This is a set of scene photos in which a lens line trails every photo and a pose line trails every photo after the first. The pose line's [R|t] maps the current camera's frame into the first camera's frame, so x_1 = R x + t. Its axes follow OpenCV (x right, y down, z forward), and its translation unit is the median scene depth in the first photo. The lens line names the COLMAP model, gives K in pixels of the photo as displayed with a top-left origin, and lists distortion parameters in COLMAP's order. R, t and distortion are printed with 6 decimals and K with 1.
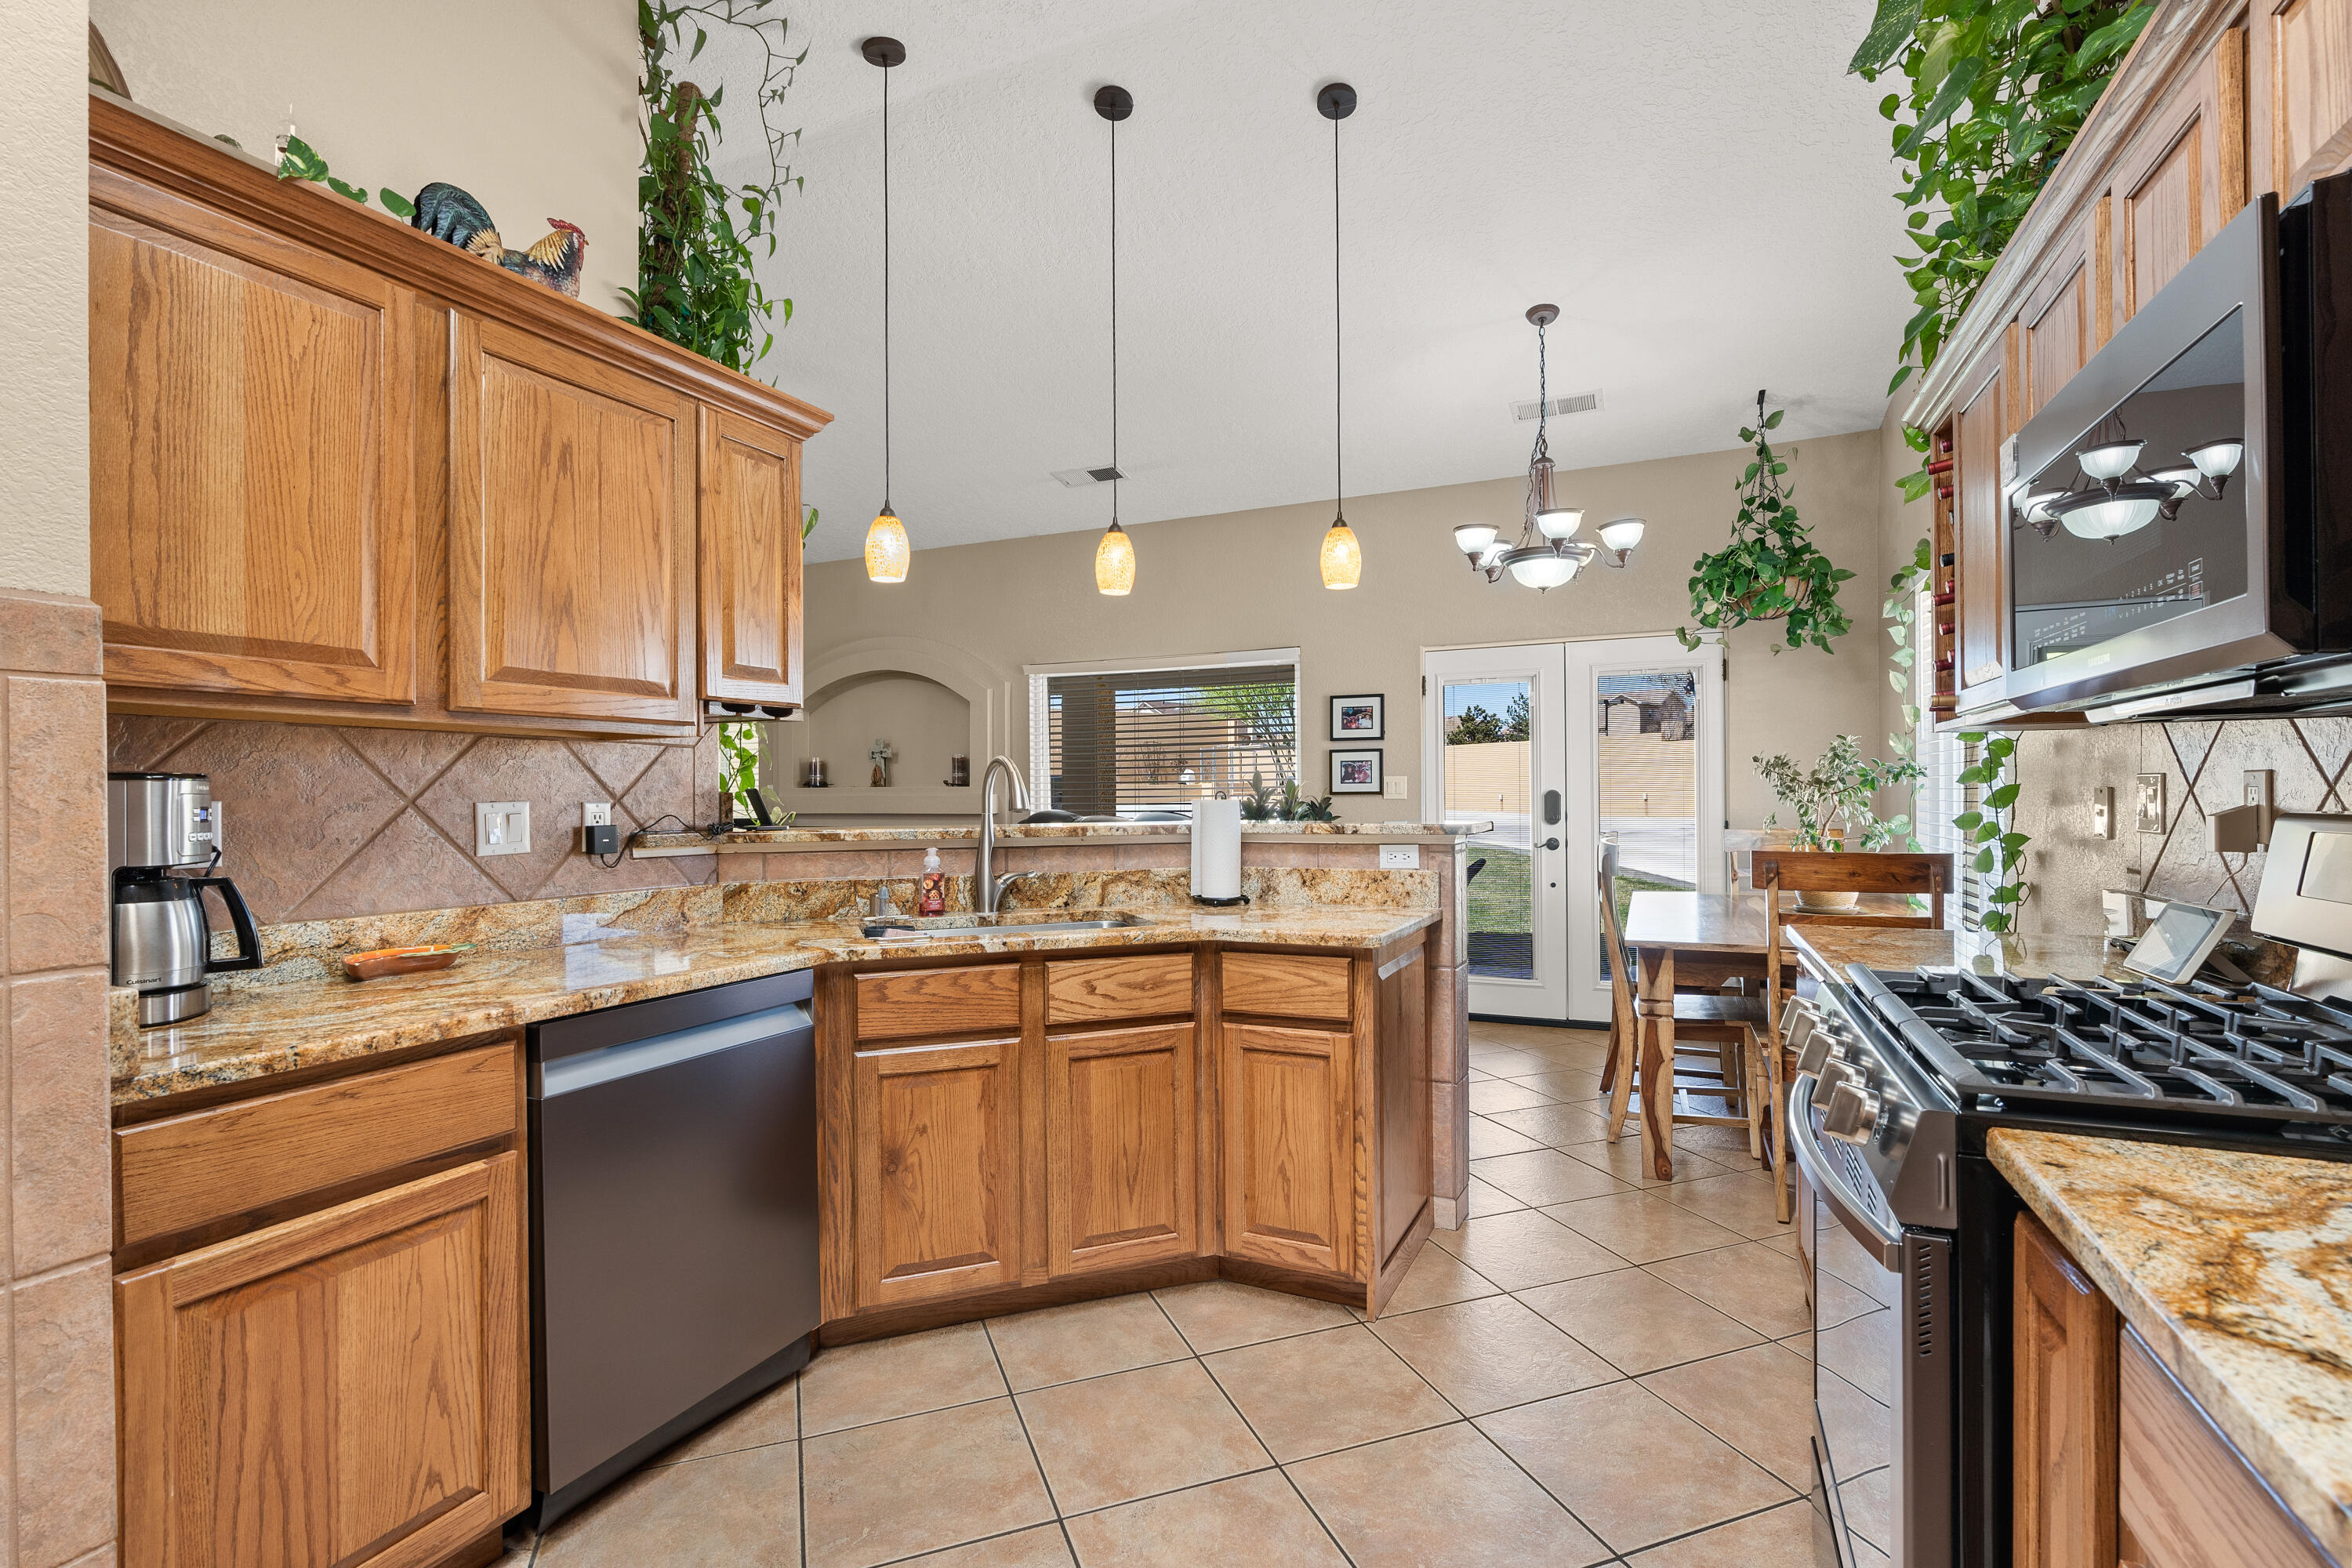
lens RADIAL K [[1072.6, 0, 1189.6], [0, 1072.6, 796.7], [0, 0, 1]] dist [-0.006833, 0.002968]
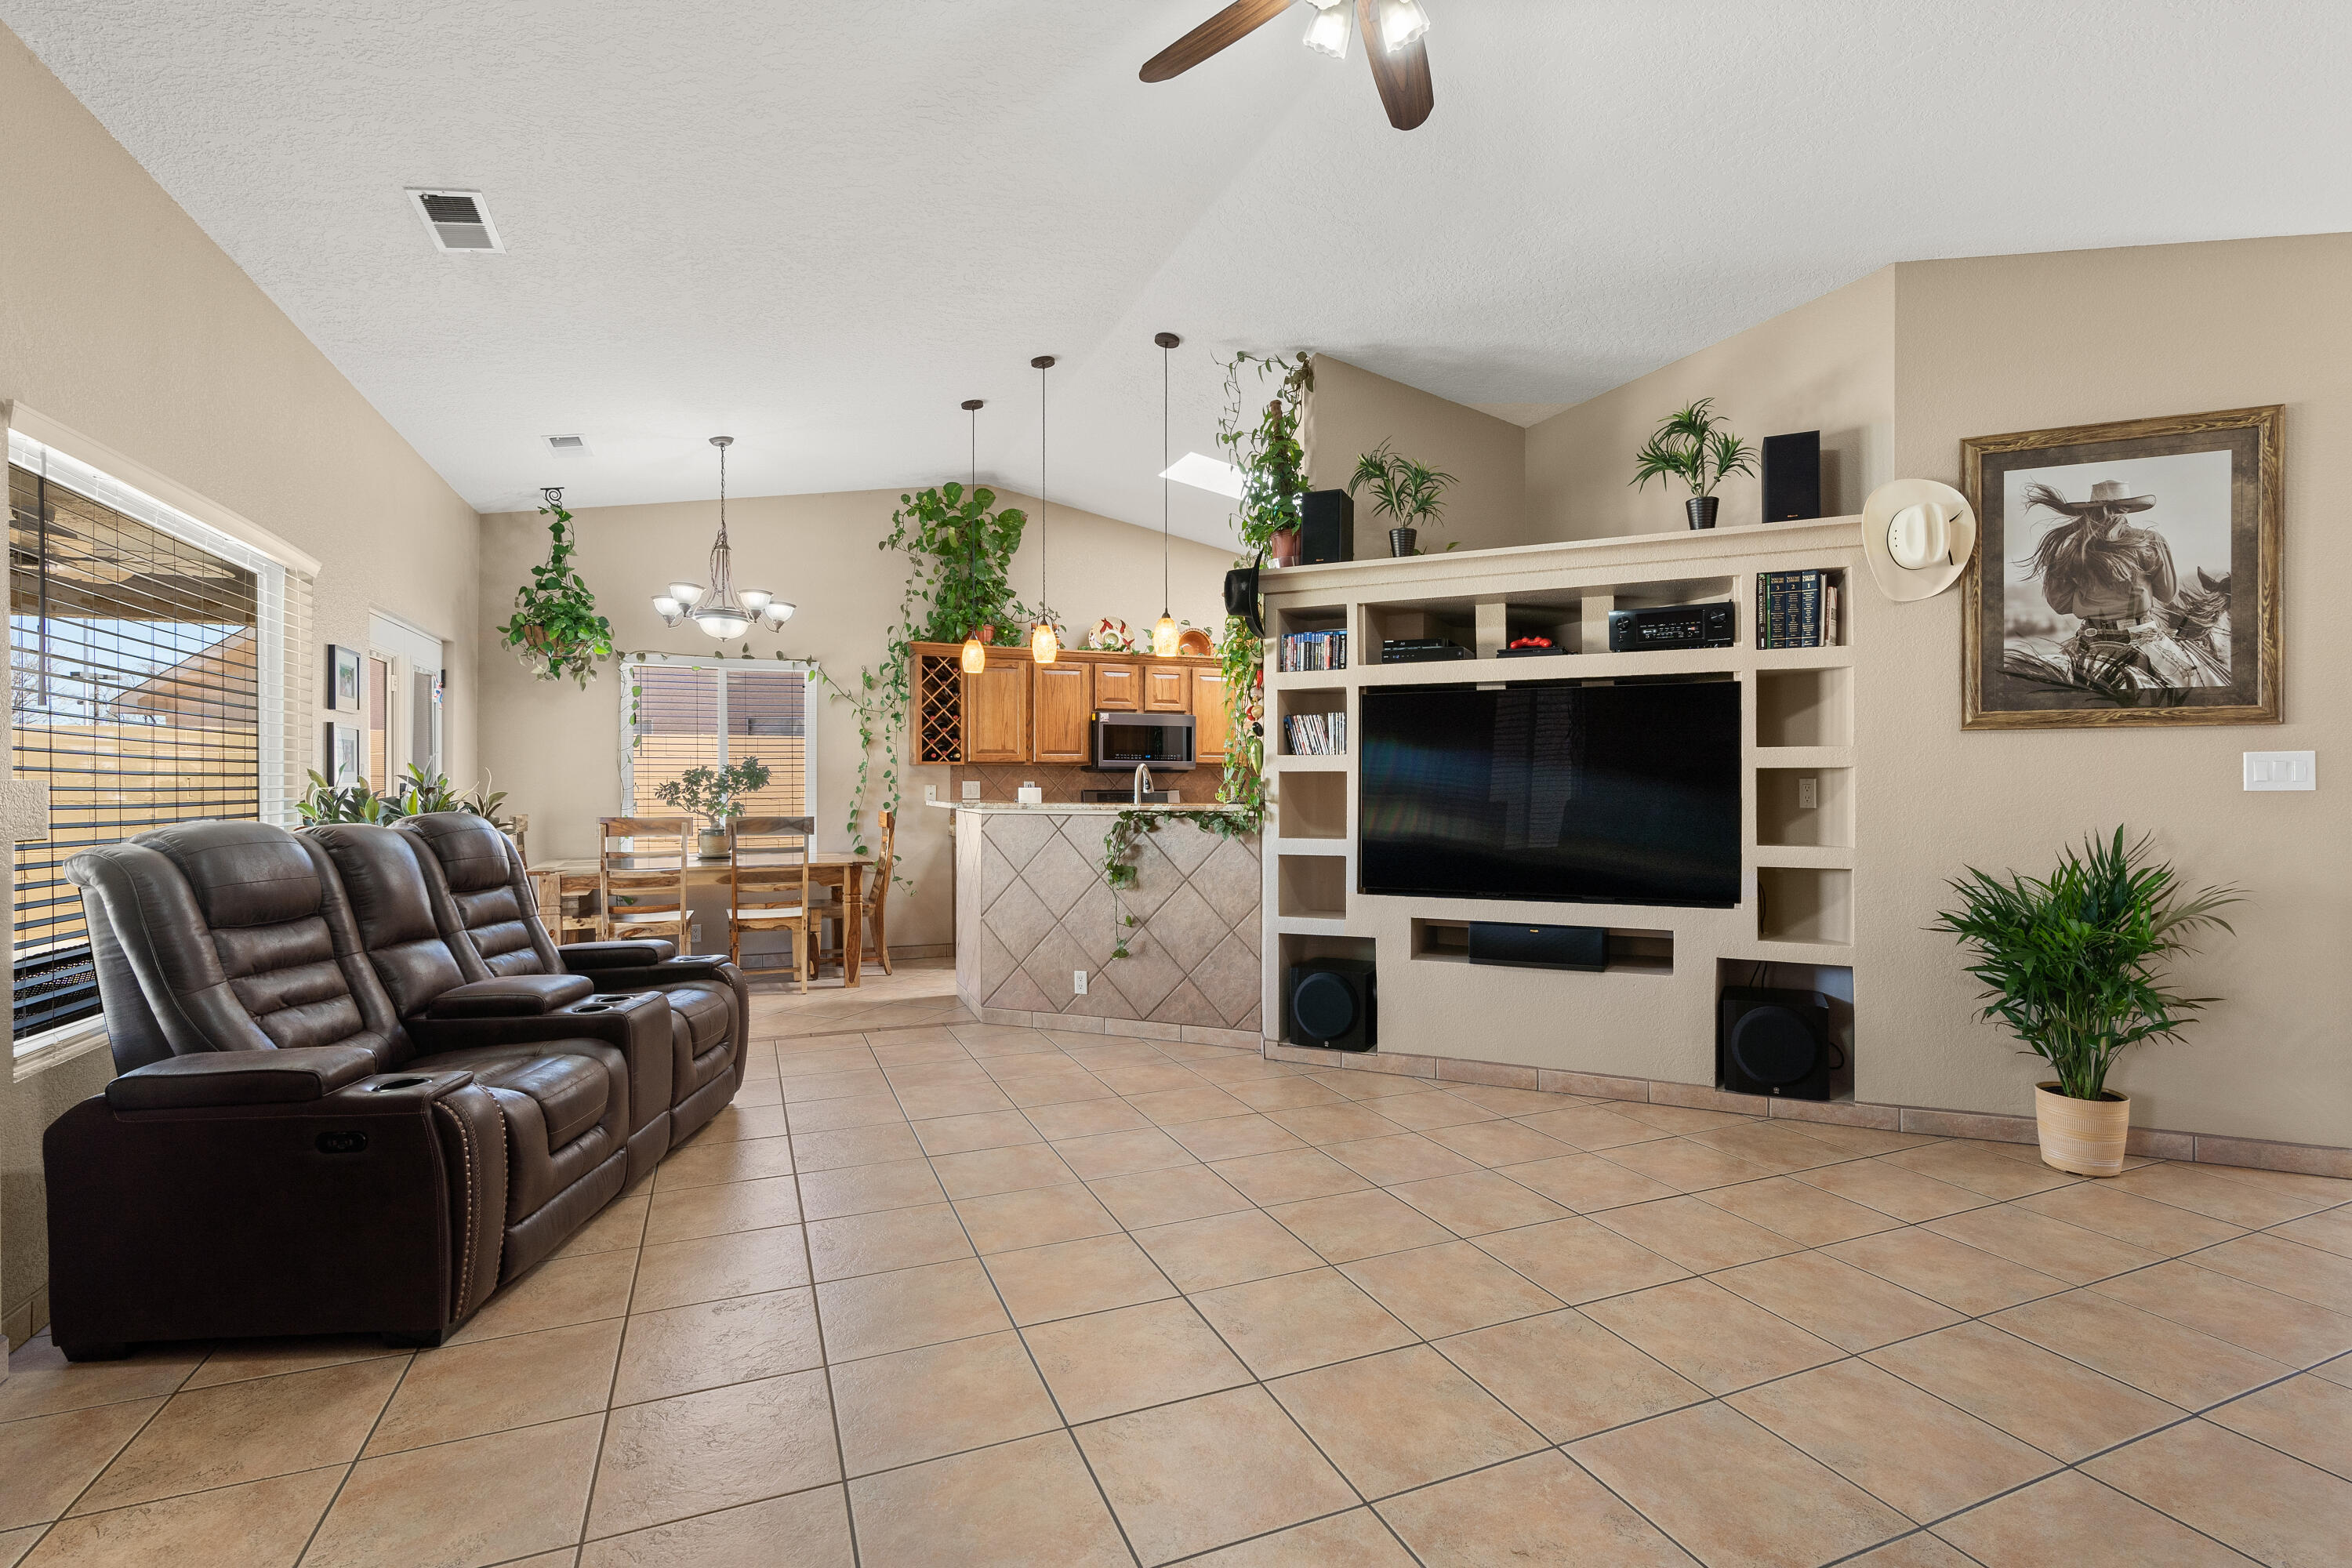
lens RADIAL K [[1072.6, 0, 1185.9], [0, 1072.6, 794.3], [0, 0, 1]] dist [-0.006833, 0.002968]
pose [[-0.727990, 0.002453, 0.685584, -1.708728], [0.006939, 0.999969, 0.003790, 0.009710], [-0.685553, 0.007517, -0.727984, 2.566238]]
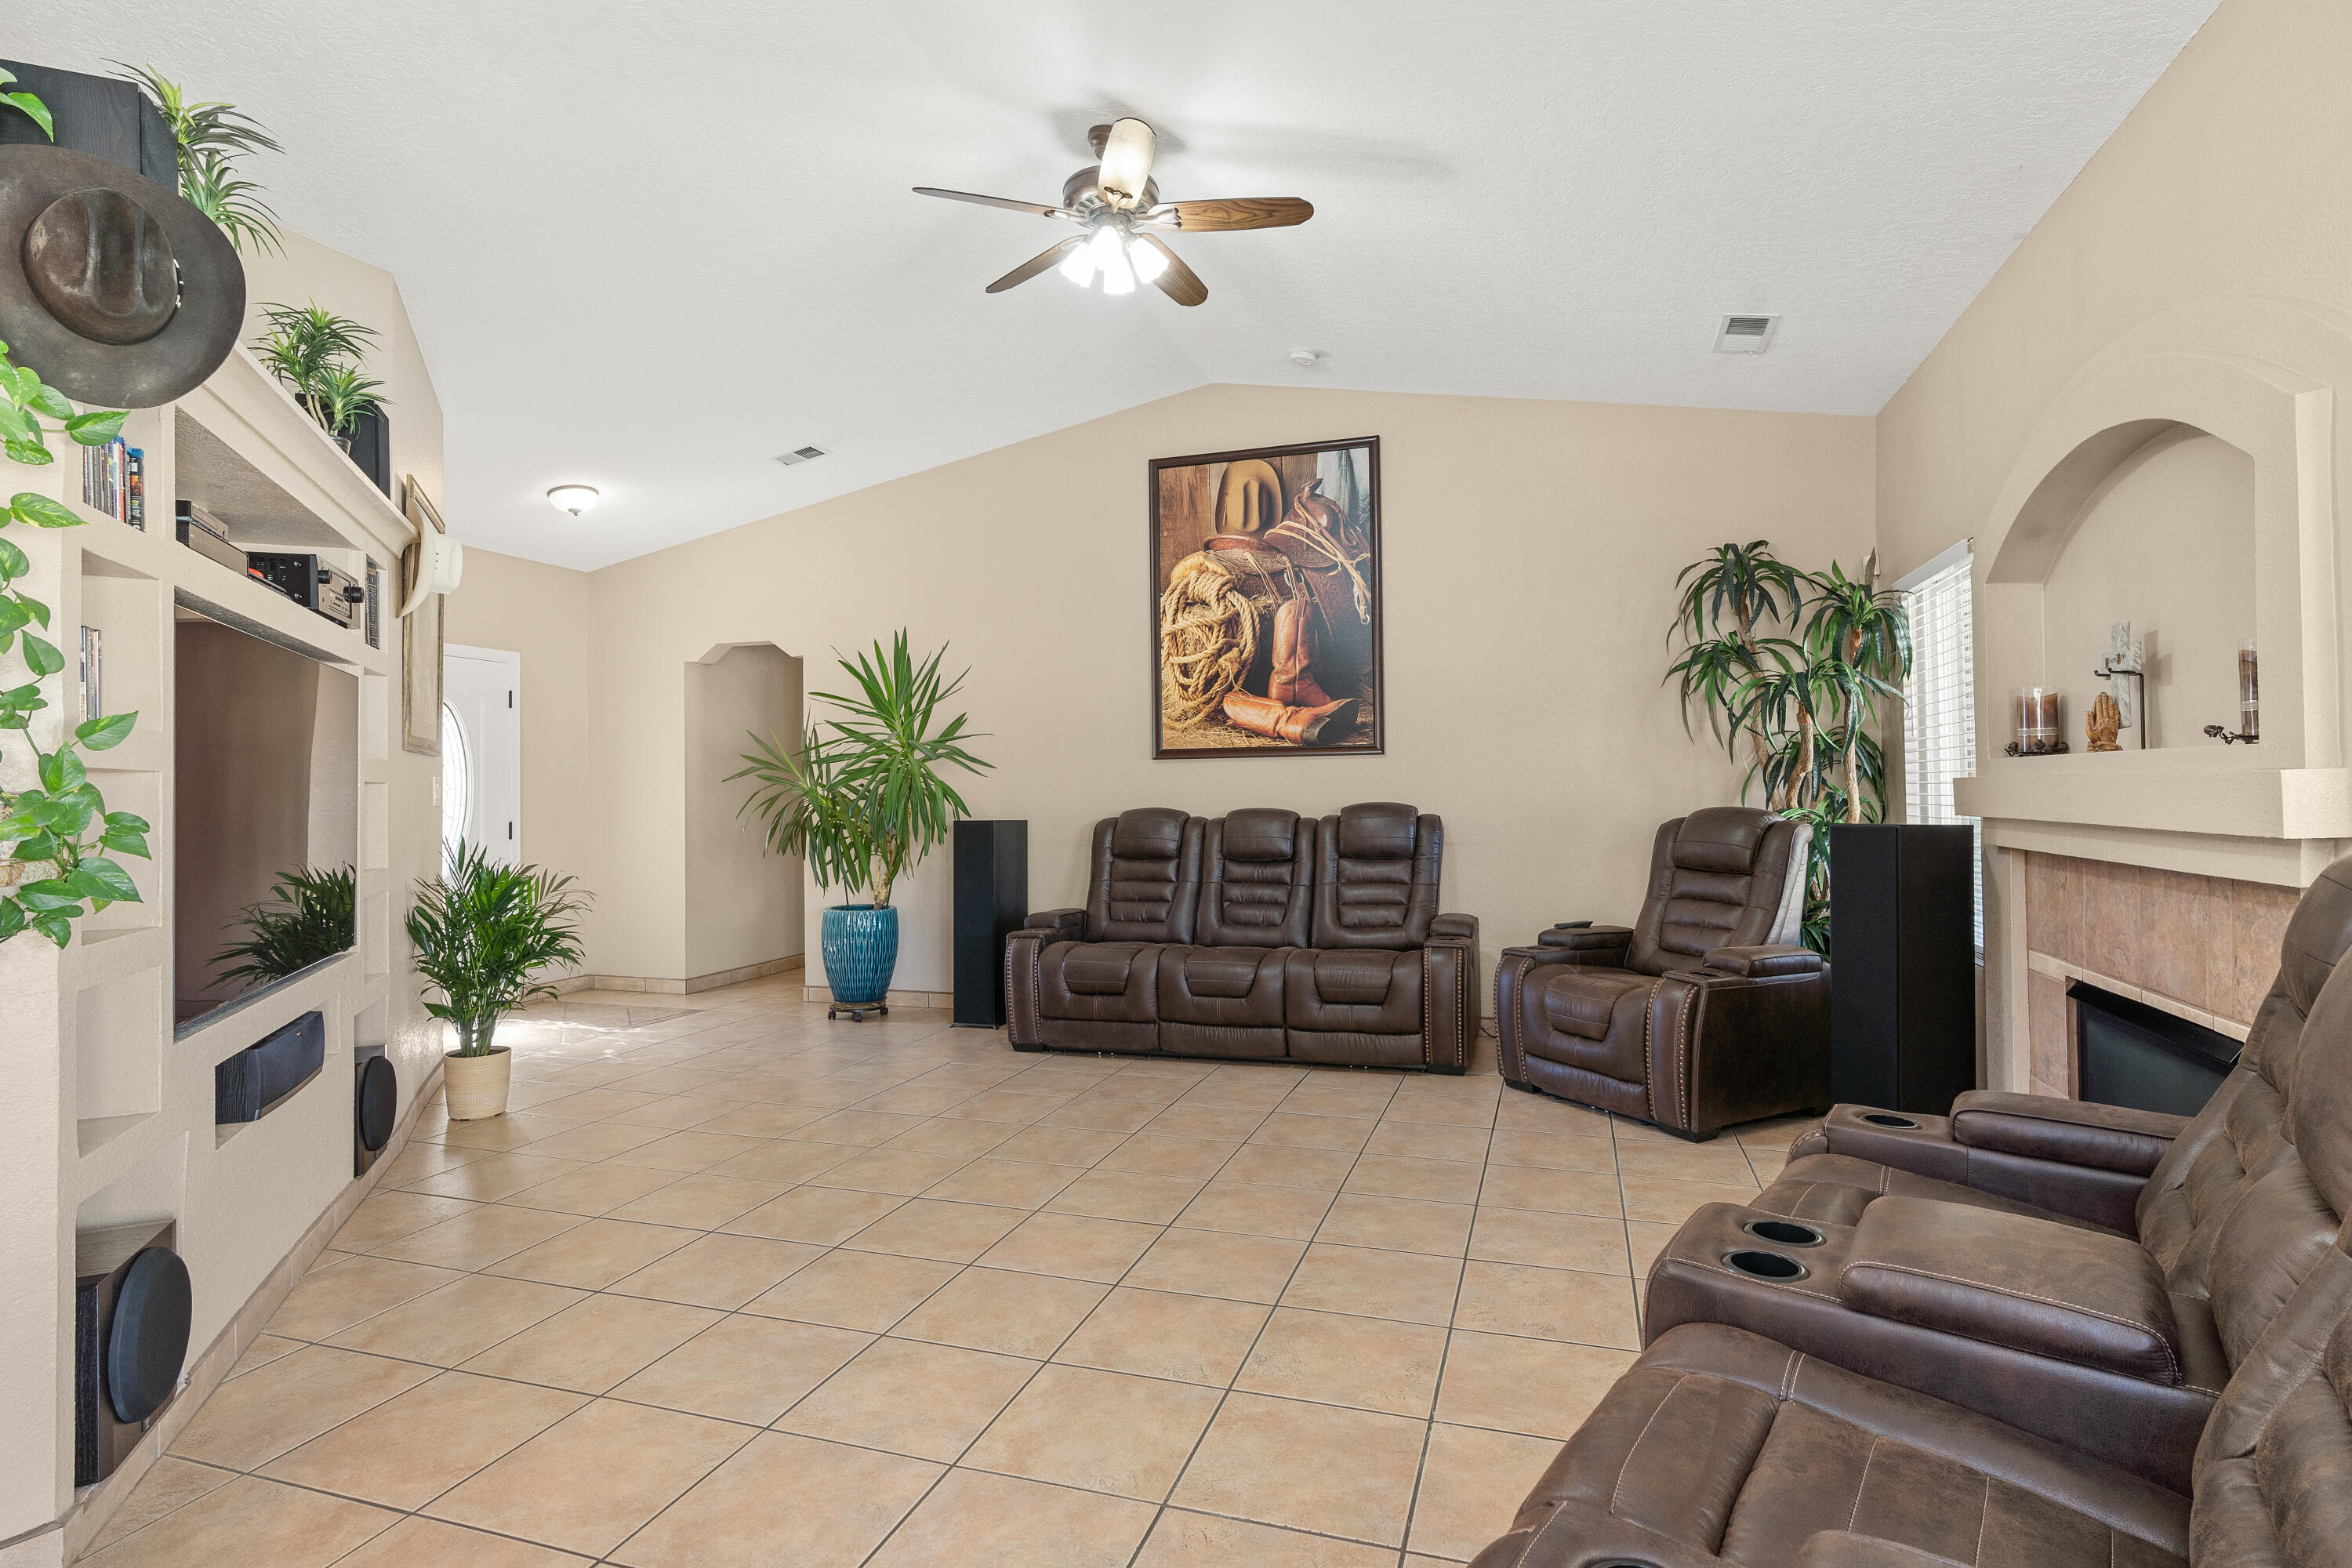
lens RADIAL K [[1169.7, 0, 1187.7], [0, 1169.7, 773.7], [0, 0, 1]] dist [-0.009460, 0.004501]
pose [[0.102546, -0.009312, -0.994685, 0.218623], [0.010111, 0.999914, -0.008319, -0.003015], [0.994677, -0.009204, 0.102631, 1.753708]]
